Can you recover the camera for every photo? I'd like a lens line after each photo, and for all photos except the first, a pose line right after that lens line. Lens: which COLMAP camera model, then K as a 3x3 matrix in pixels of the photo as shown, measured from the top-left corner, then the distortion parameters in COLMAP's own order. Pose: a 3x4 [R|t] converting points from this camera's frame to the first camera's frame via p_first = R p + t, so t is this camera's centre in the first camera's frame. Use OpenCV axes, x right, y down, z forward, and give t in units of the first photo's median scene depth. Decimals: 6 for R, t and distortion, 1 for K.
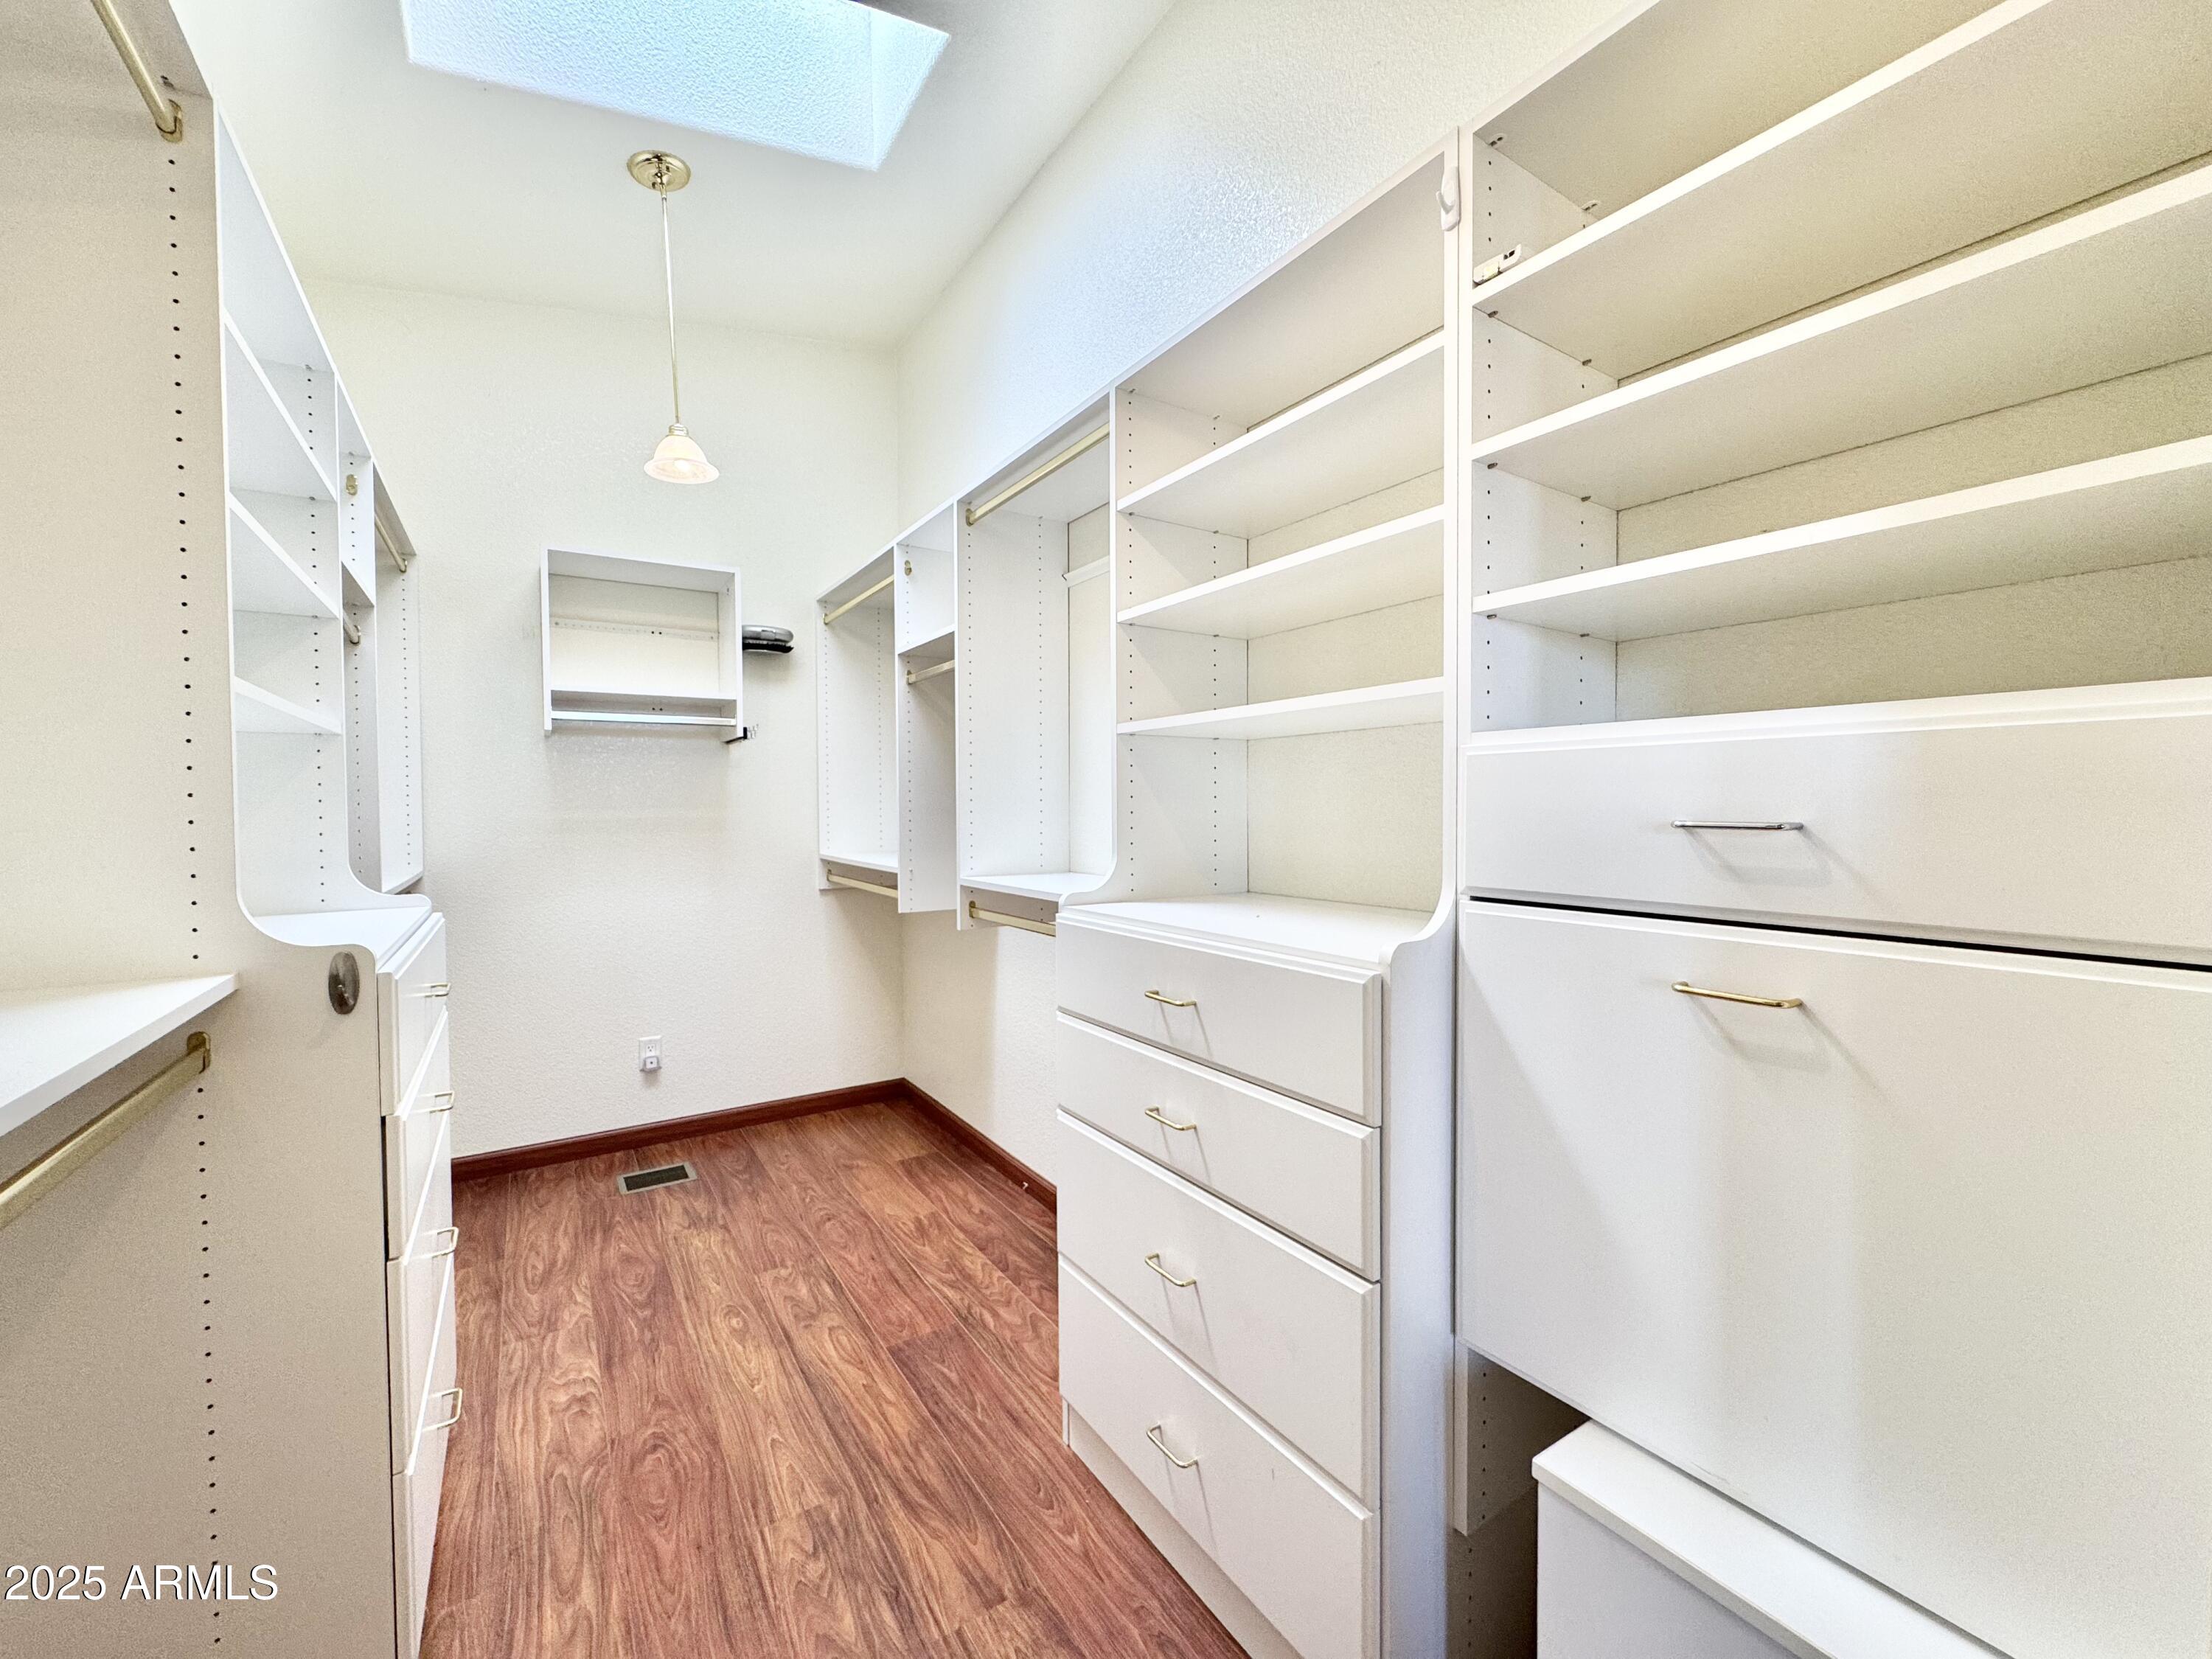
lens RADIAL K [[883.0, 0, 1106.4], [0, 883.0, 825.3], [0, 0, 1]] dist [-0.001092, 0.000118]
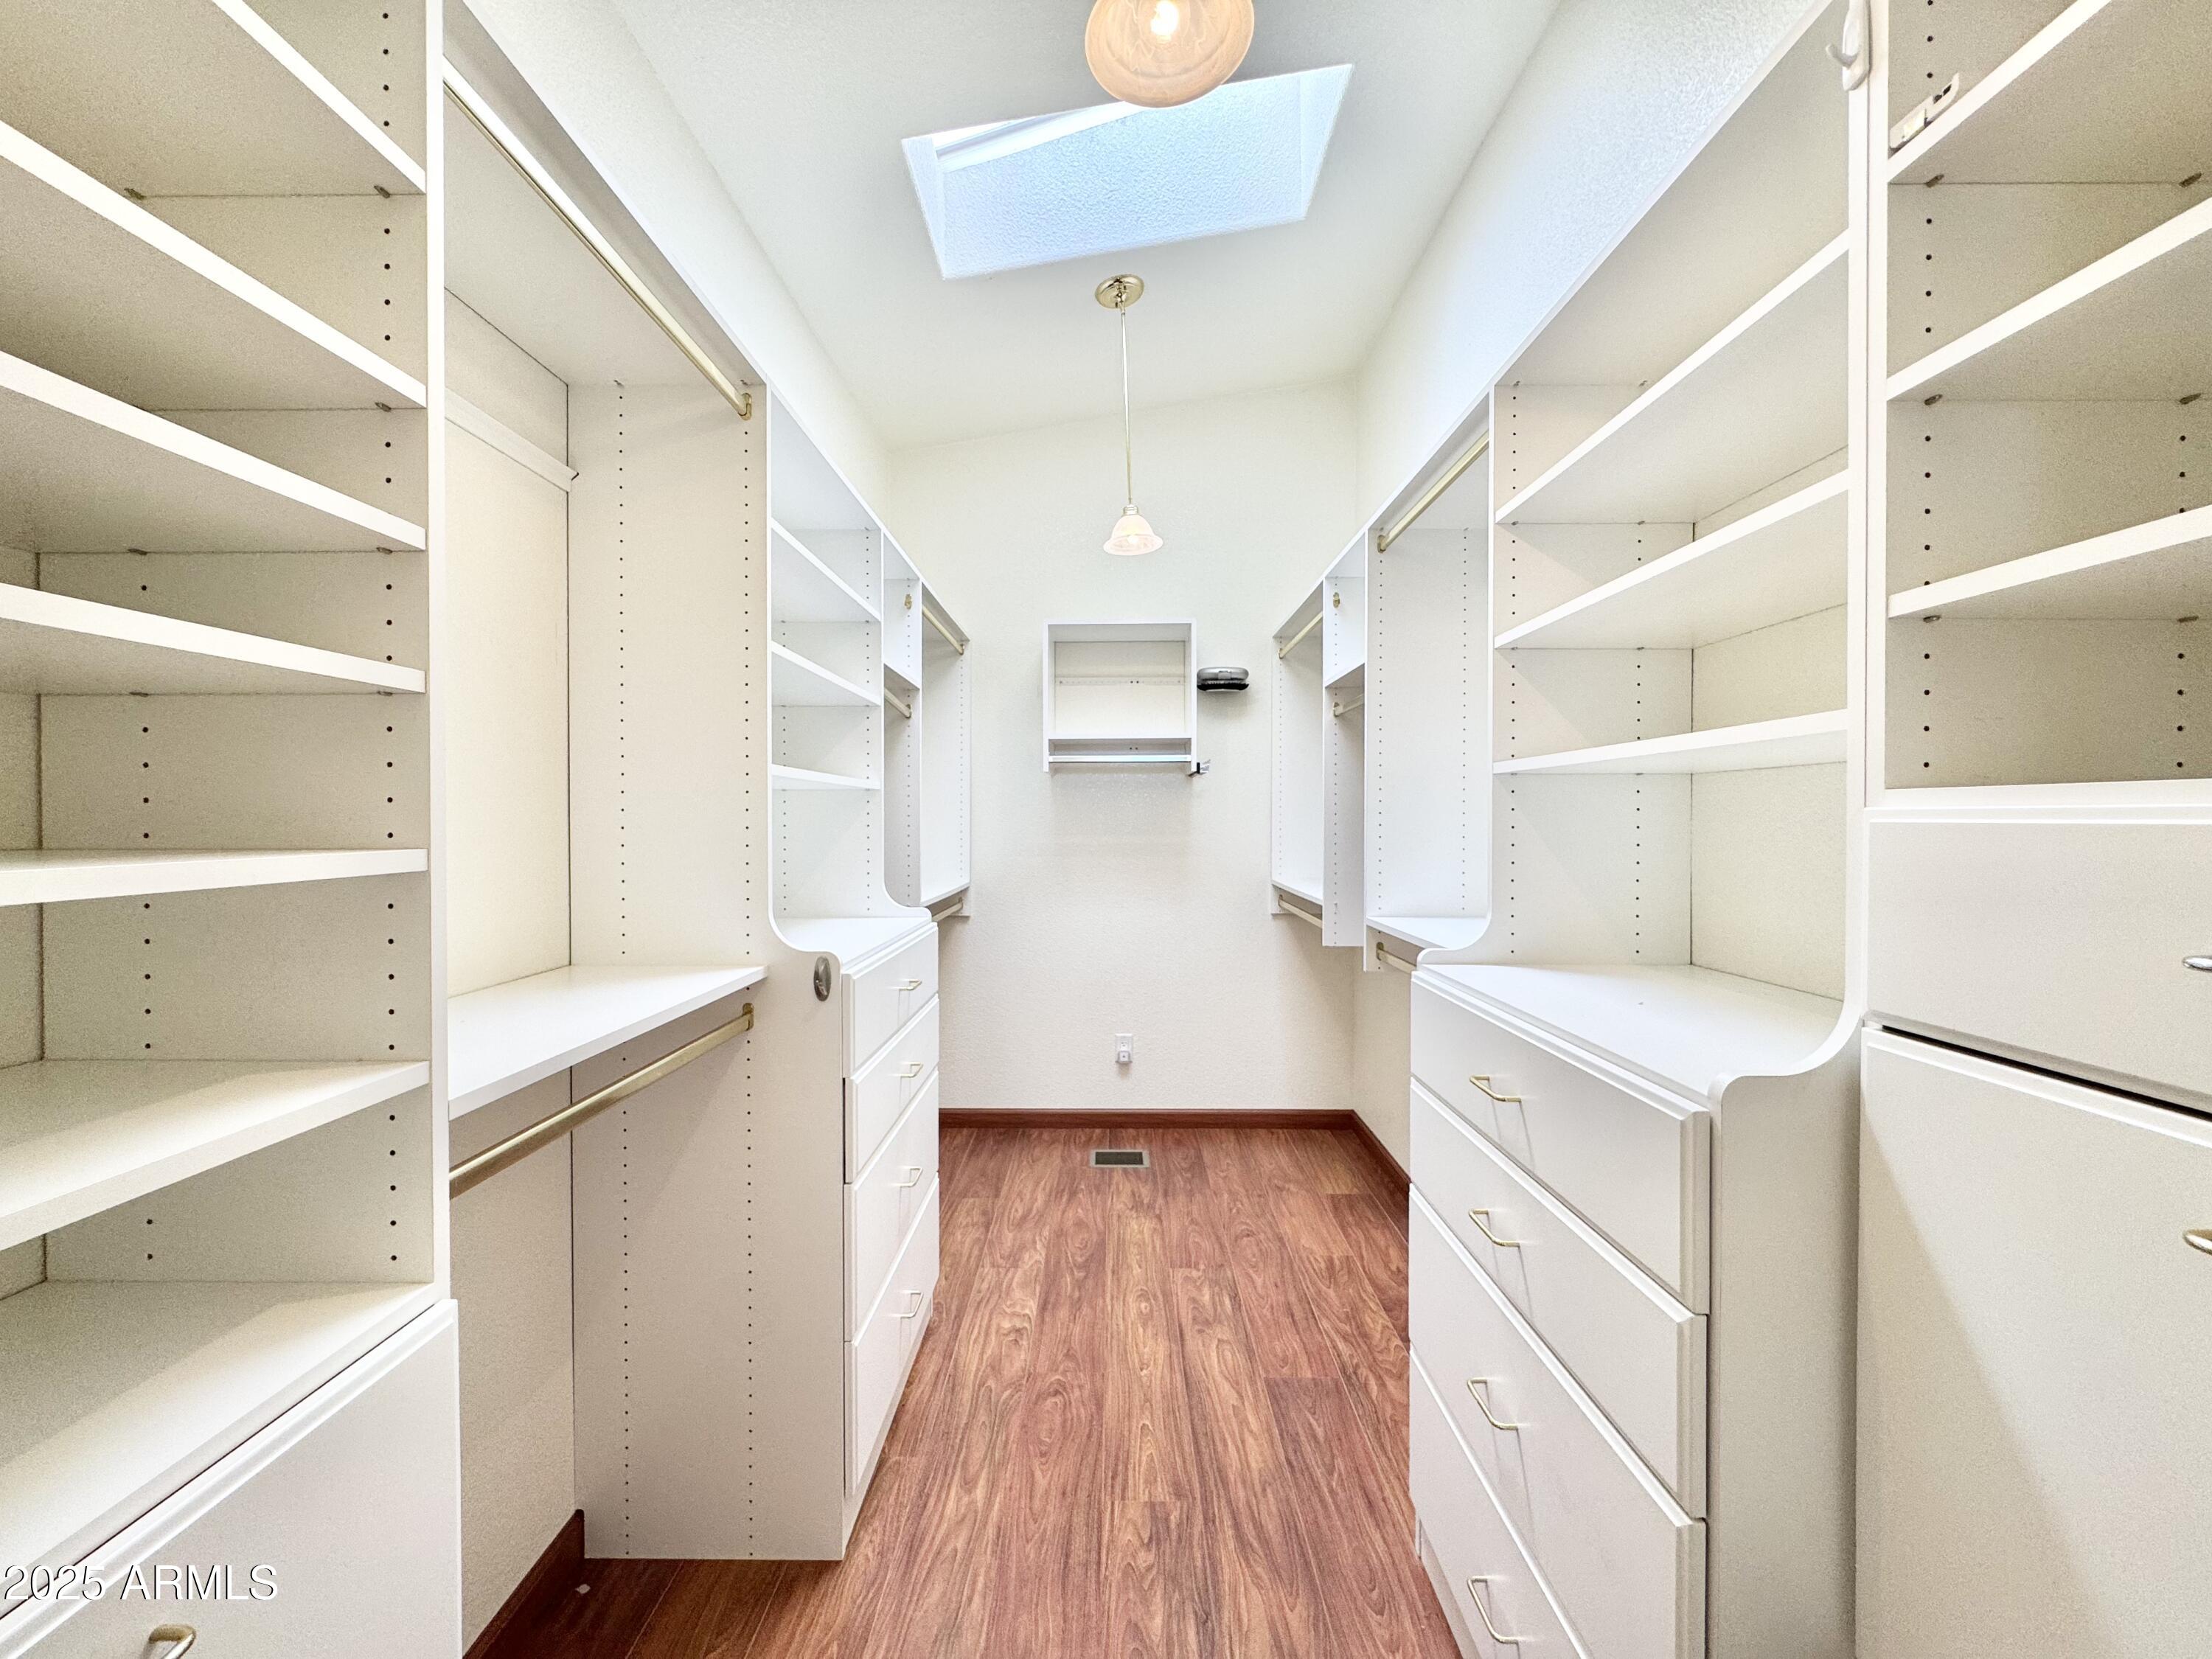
lens RADIAL K [[883.0, 0, 1103.1], [0, 883.0, 826.2], [0, 0, 1]] dist [-0.001092, 0.000118]
pose [[0.830197, 0.008887, -0.557400, 0.172240], [-0.016190, 0.999836, -0.008172, -0.035864], [0.557235, 0.015808, 0.830204, 0.045223]]
